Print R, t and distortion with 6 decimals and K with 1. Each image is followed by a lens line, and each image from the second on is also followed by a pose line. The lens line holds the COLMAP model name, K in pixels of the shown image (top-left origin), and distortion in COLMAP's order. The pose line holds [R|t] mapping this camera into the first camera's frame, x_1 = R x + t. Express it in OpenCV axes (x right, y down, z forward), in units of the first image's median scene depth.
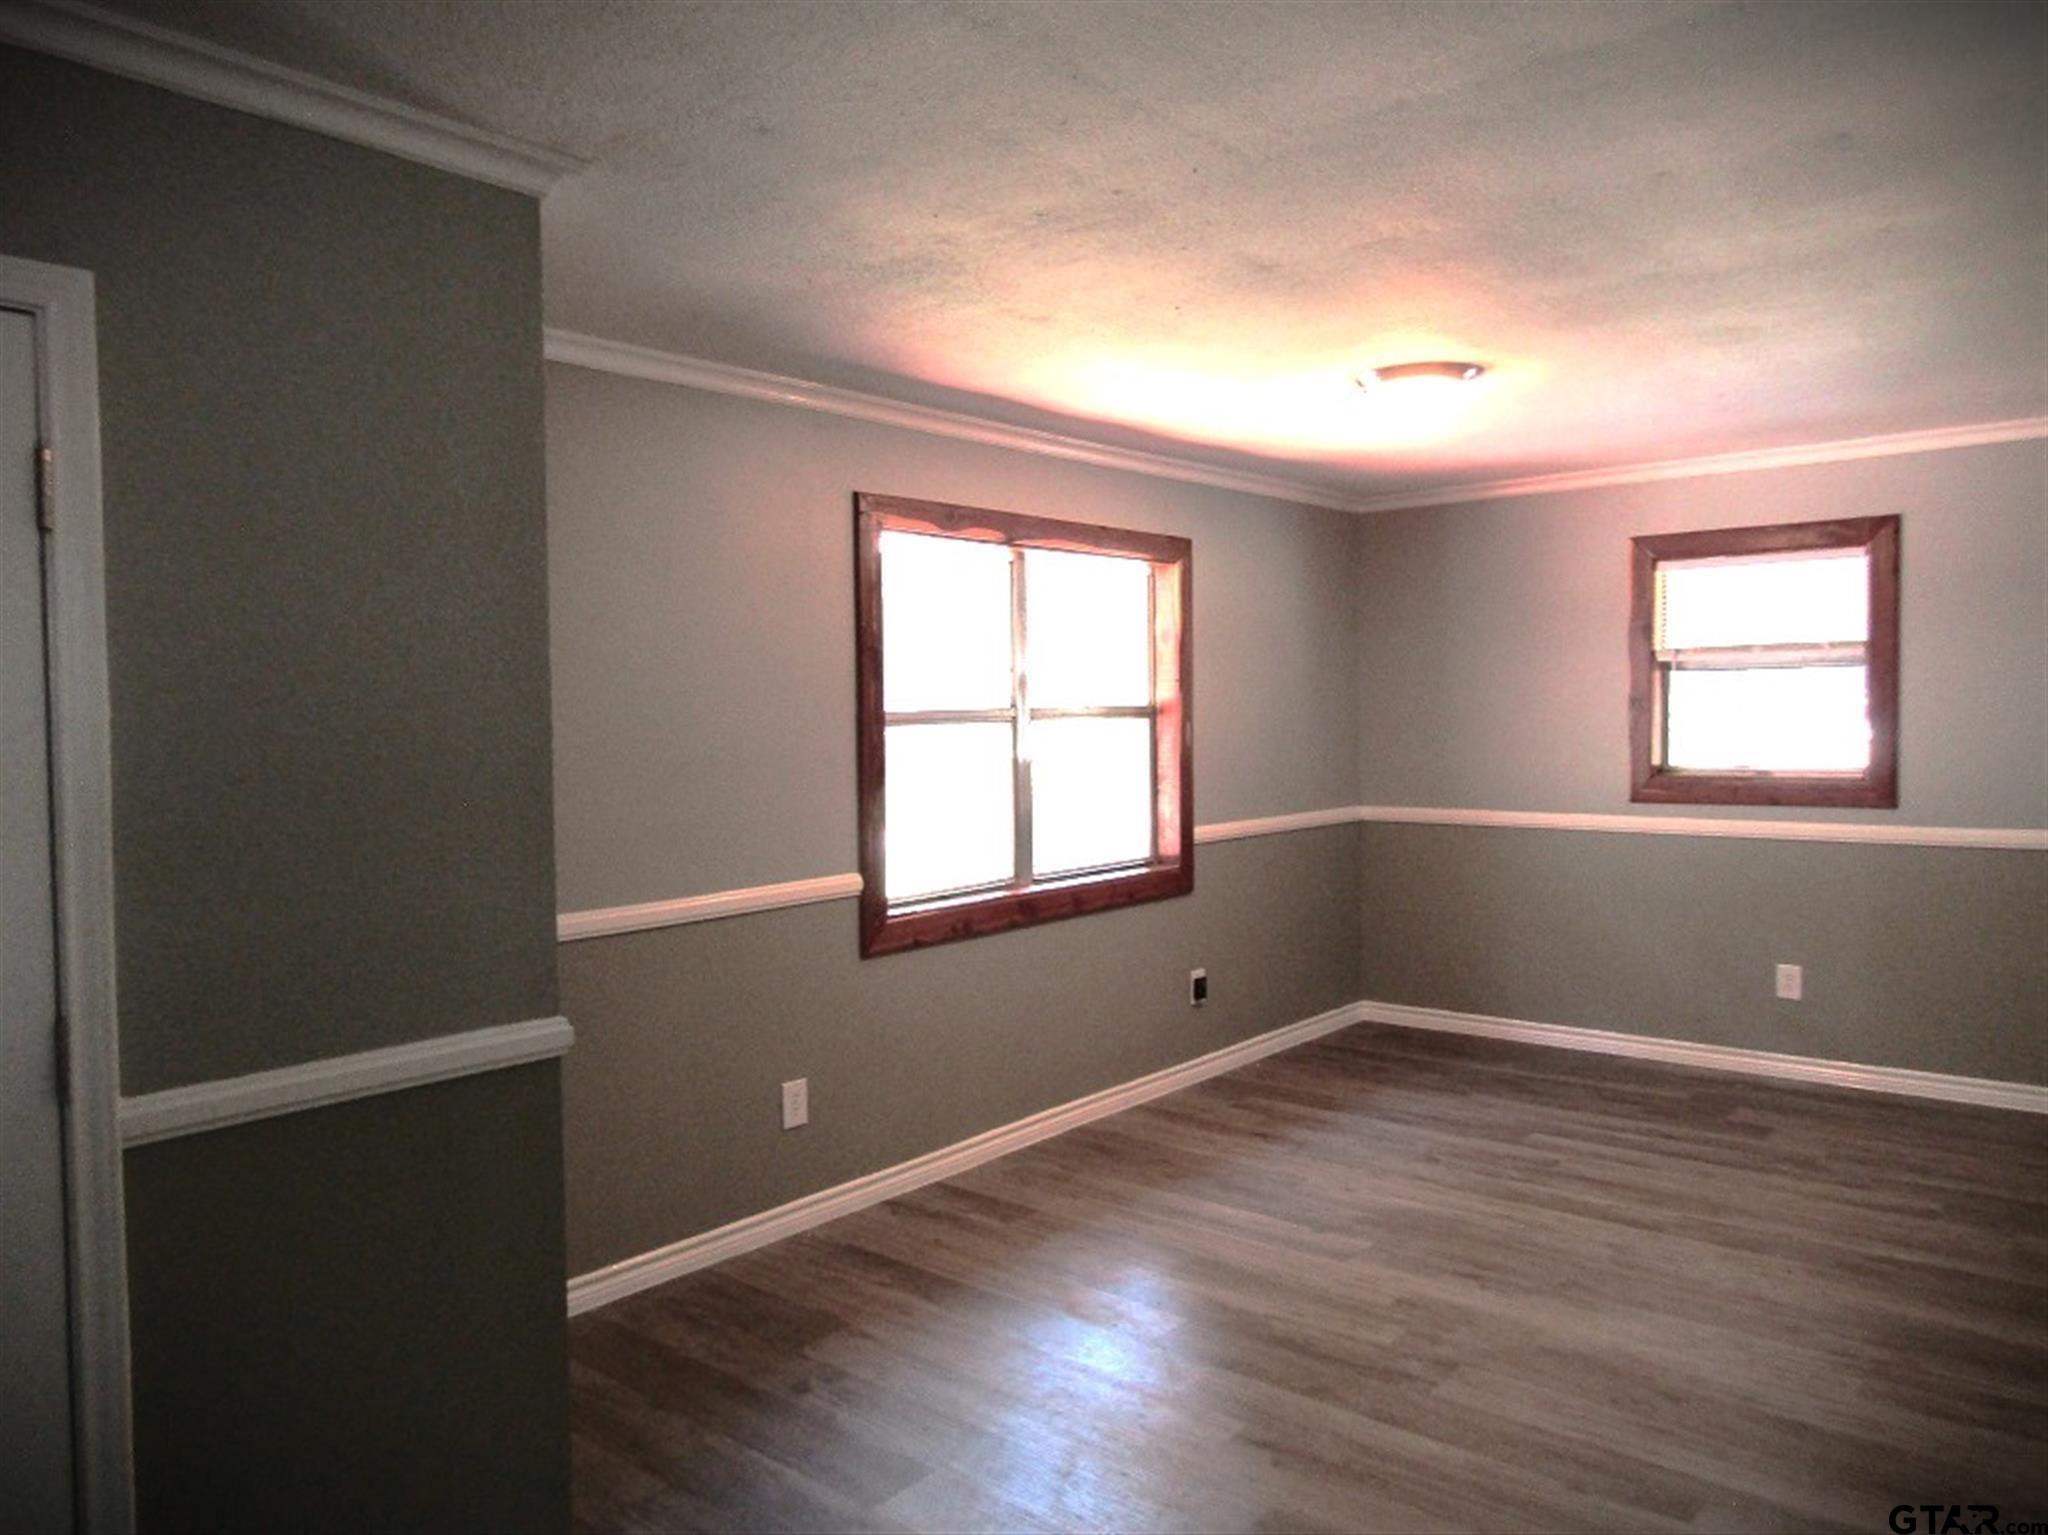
lens RADIAL K [[1450.4, 0, 1037.9], [0, 1450.4, 770.9], [0, 0, 1]] dist [-0.002112, 0.000784]
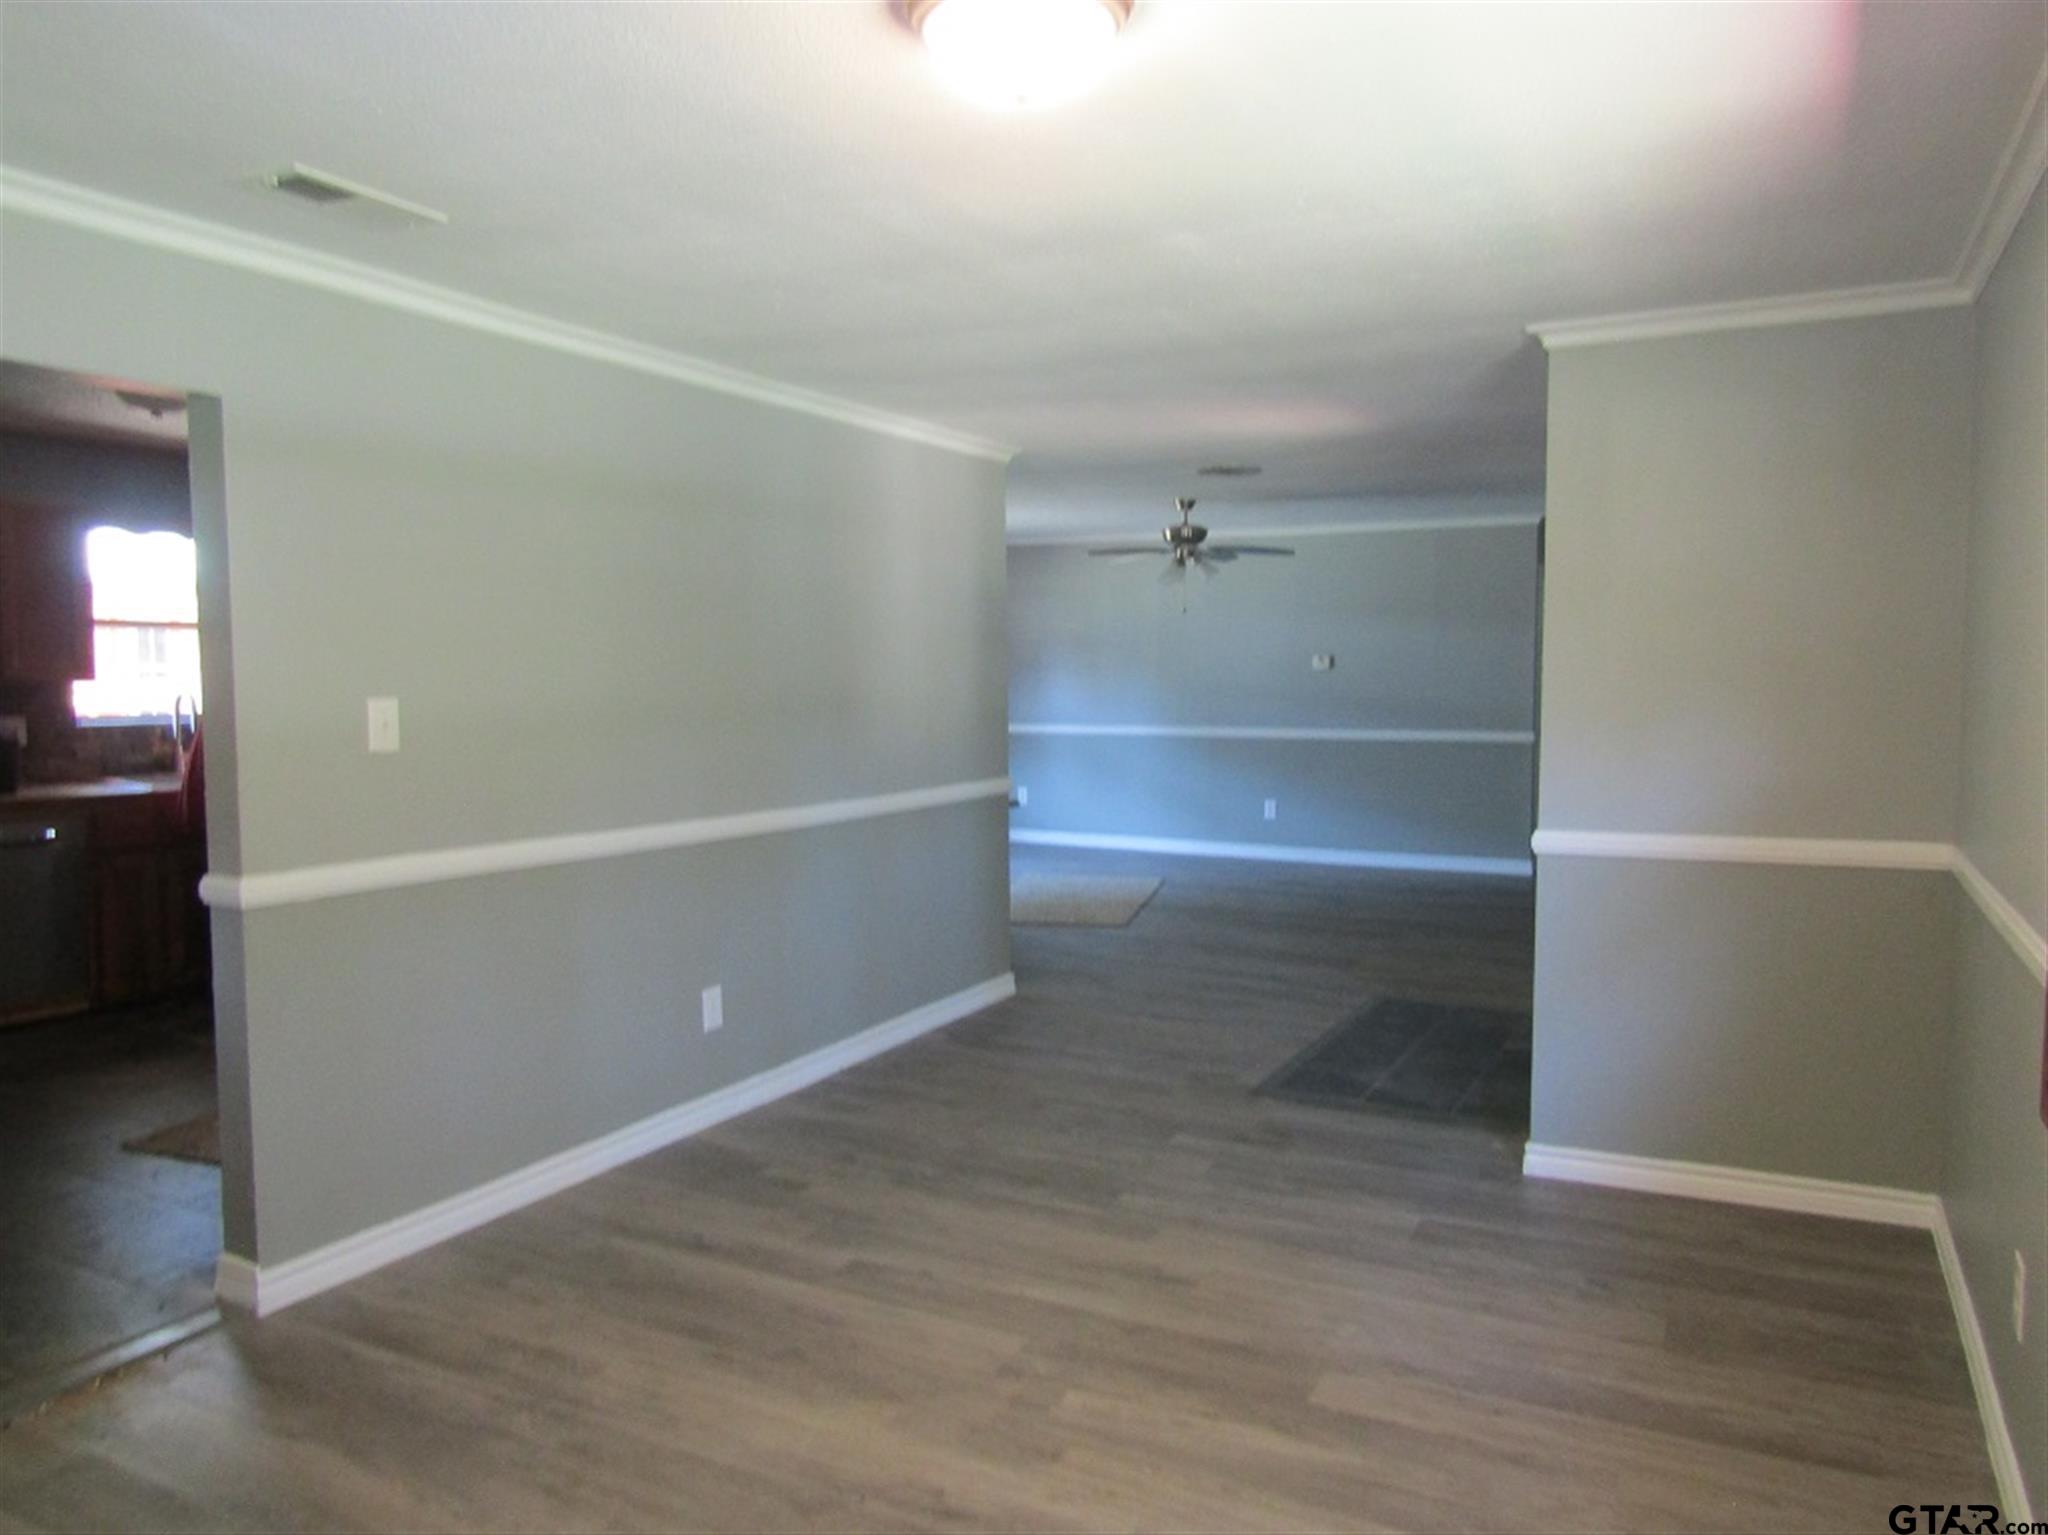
lens RADIAL K [[1450.4, 0, 1037.9], [0, 1450.4, 770.9], [0, 0, 1]] dist [-0.002112, 0.000784]
pose [[-0.975297, 0.041286, -0.217006, 0.388082], [0.012167, 0.990927, 0.133847, -0.082285], [0.220563, 0.127900, -0.966951, 1.601473]]
